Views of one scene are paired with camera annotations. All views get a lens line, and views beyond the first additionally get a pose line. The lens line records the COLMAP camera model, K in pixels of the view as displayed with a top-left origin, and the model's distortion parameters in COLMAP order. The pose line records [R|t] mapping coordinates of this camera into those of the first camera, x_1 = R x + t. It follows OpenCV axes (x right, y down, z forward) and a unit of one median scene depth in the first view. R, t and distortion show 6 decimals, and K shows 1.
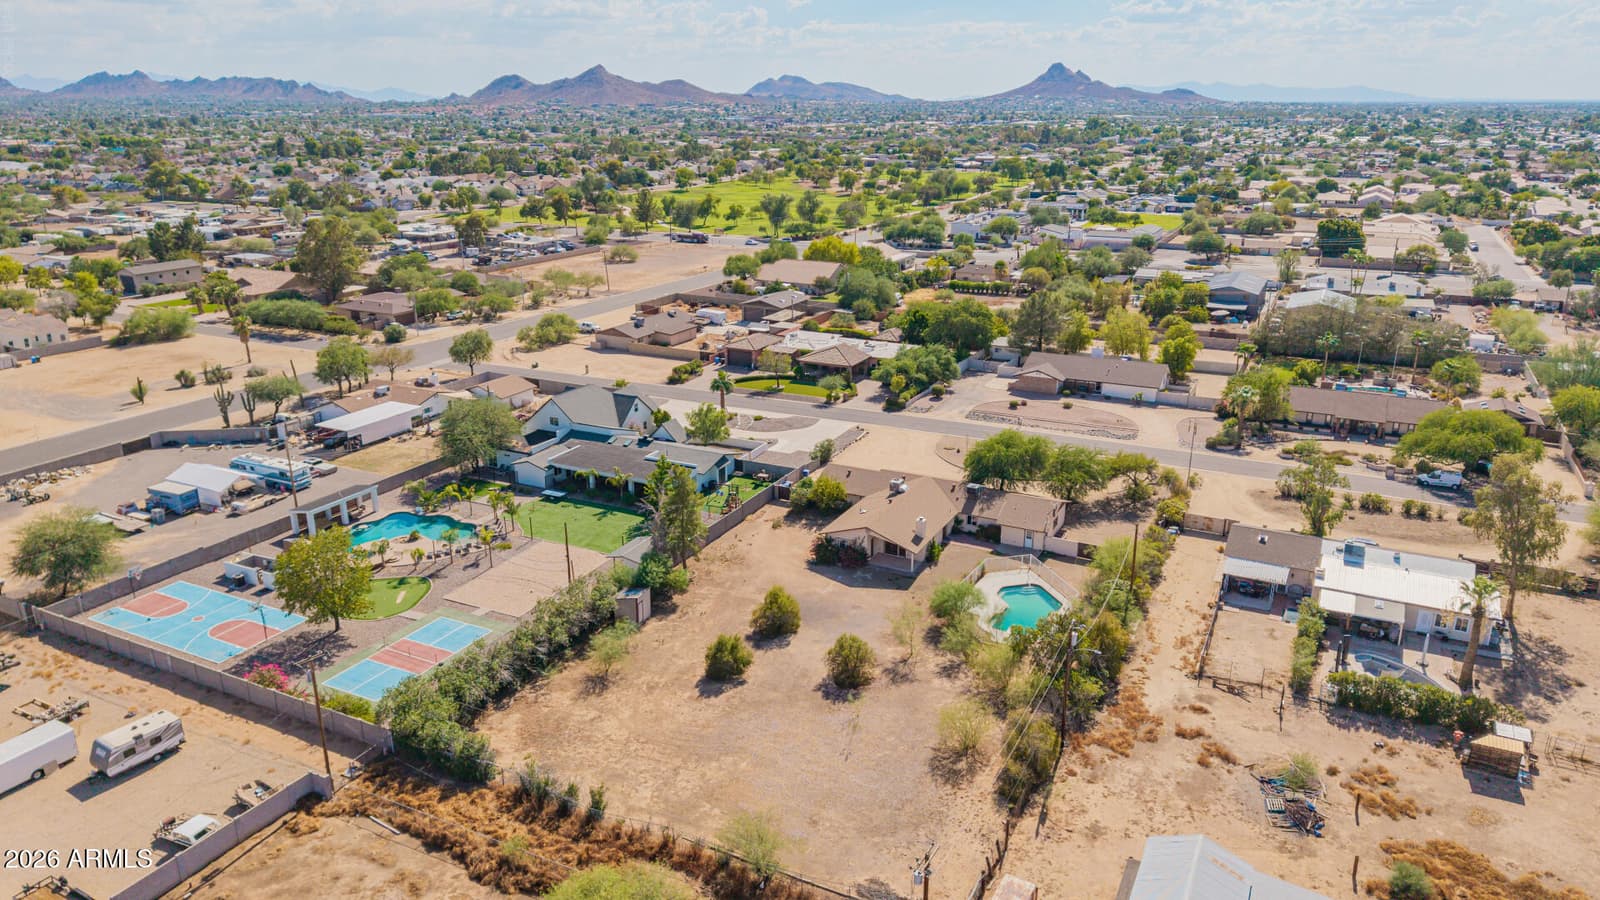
lens RADIAL K [[1079.0, 0, 800.0], [0, 1079.0, 450.0], [0, 0, 1]] dist [0.062692, -0.081289]
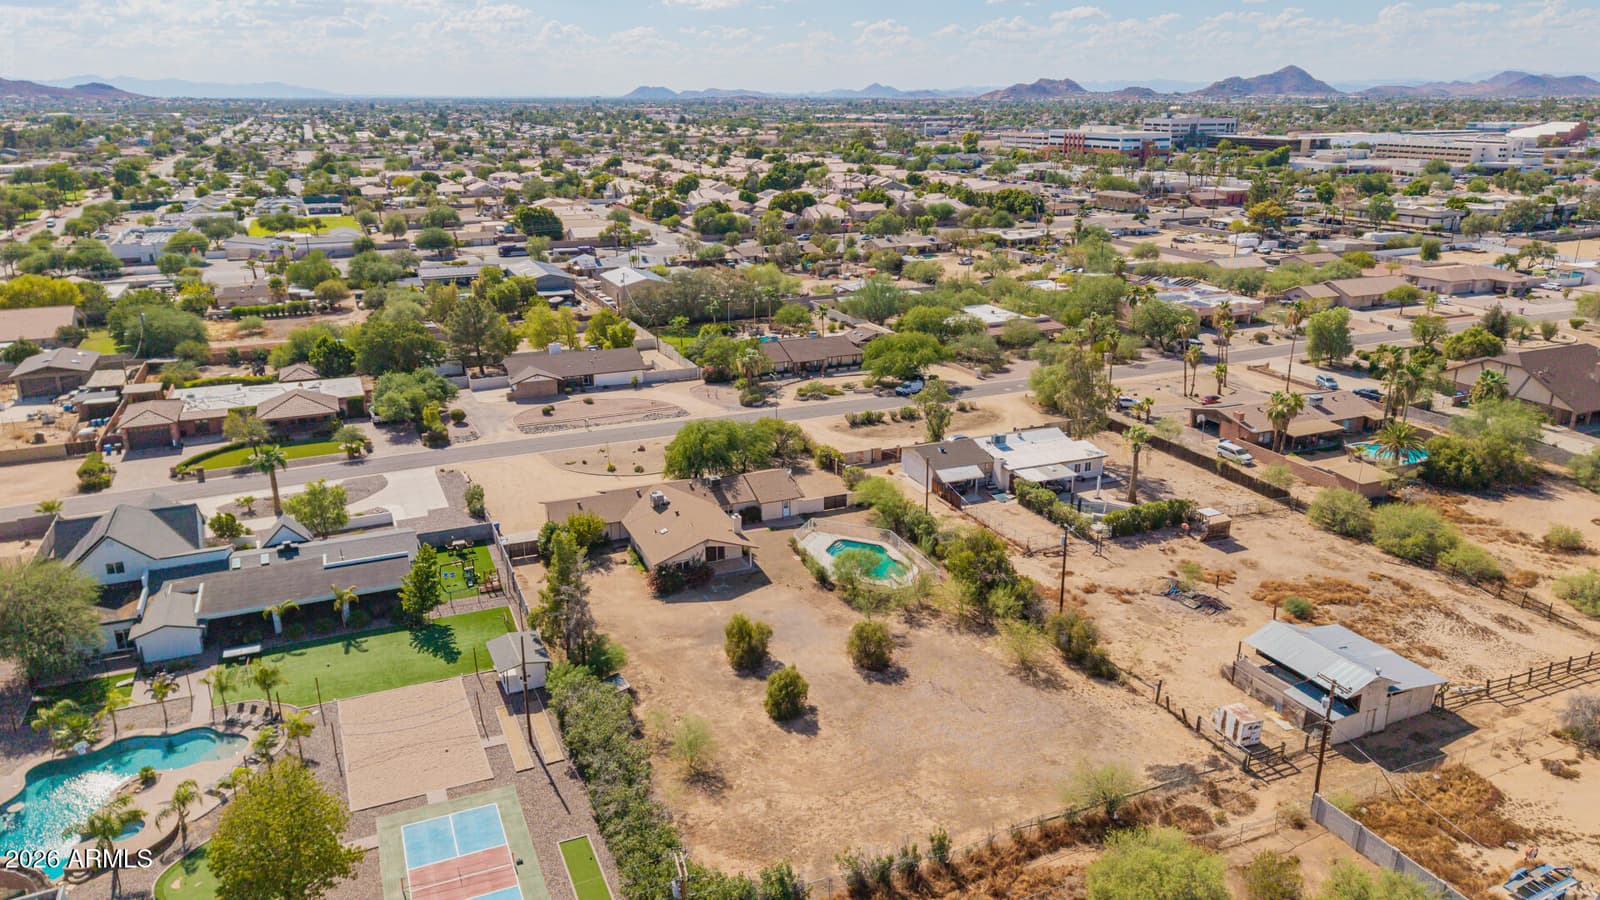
lens RADIAL K [[1079.0, 0, 800.0], [0, 1079.0, 450.0], [0, 0, 1]] dist [0.062692, -0.081289]
pose [[0.635524, -0.241090, 0.733475, -0.445864], [0.238556, 0.964829, 0.110437, -0.072088], [-0.734303, 0.104790, 0.670685, 0.214343]]
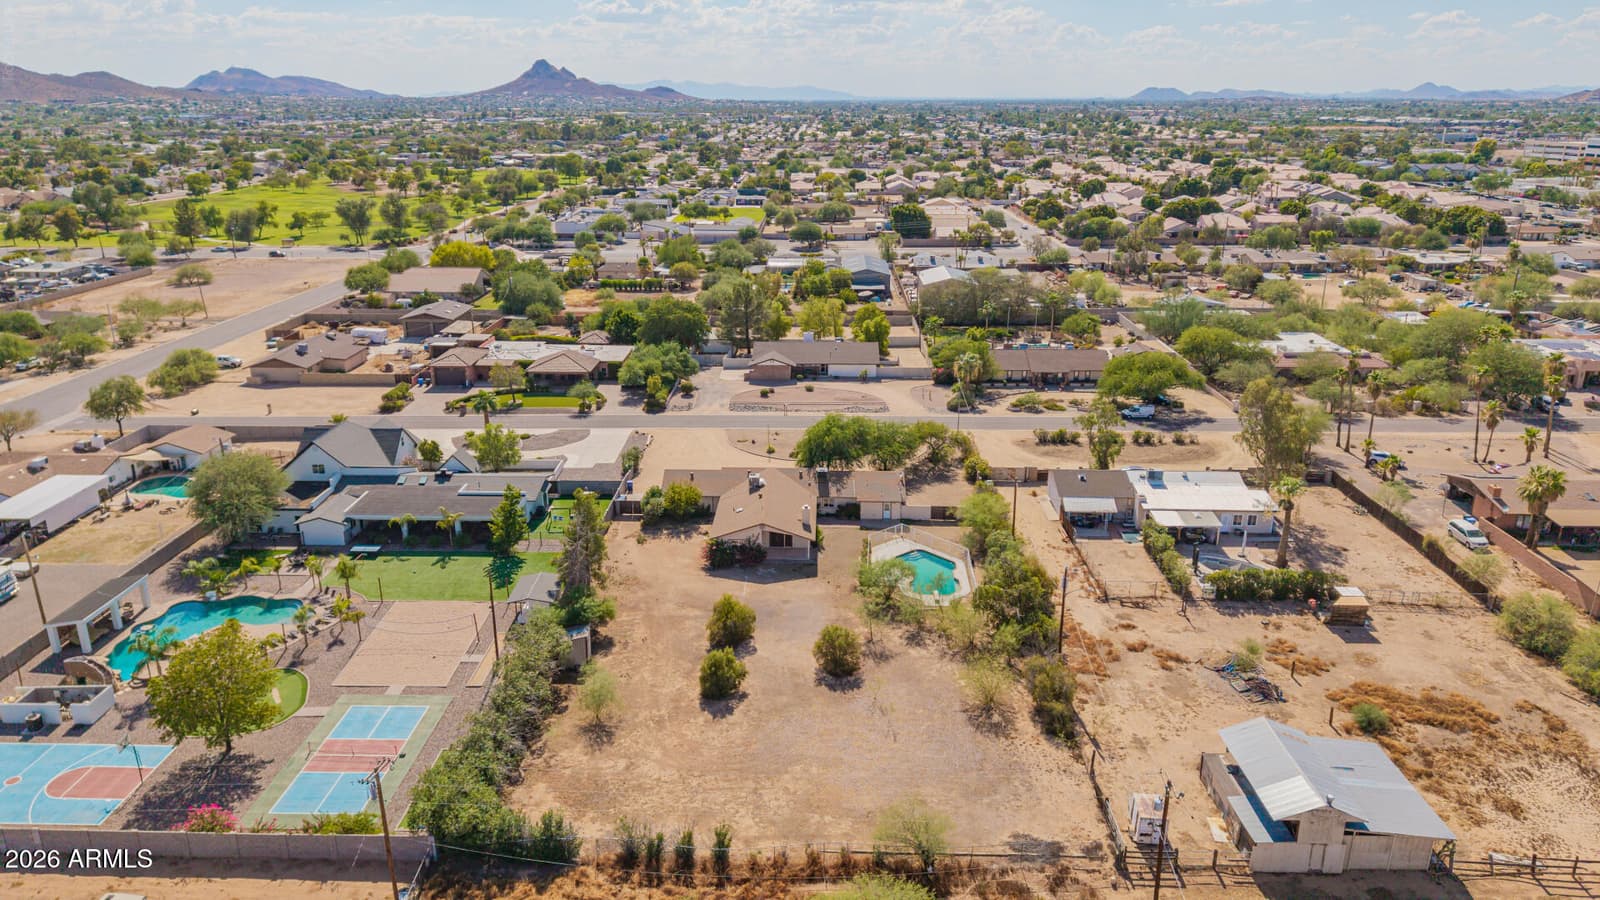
lens RADIAL K [[1079.0, 0, 800.0], [0, 1079.0, 450.0], [0, 0, 1]] dist [0.062692, -0.081289]
pose [[0.901732, -0.133506, 0.411164, -0.239421], [0.132428, 0.990700, 0.031252, -0.017890], [-0.411512, 0.026269, 0.911026, 0.051481]]
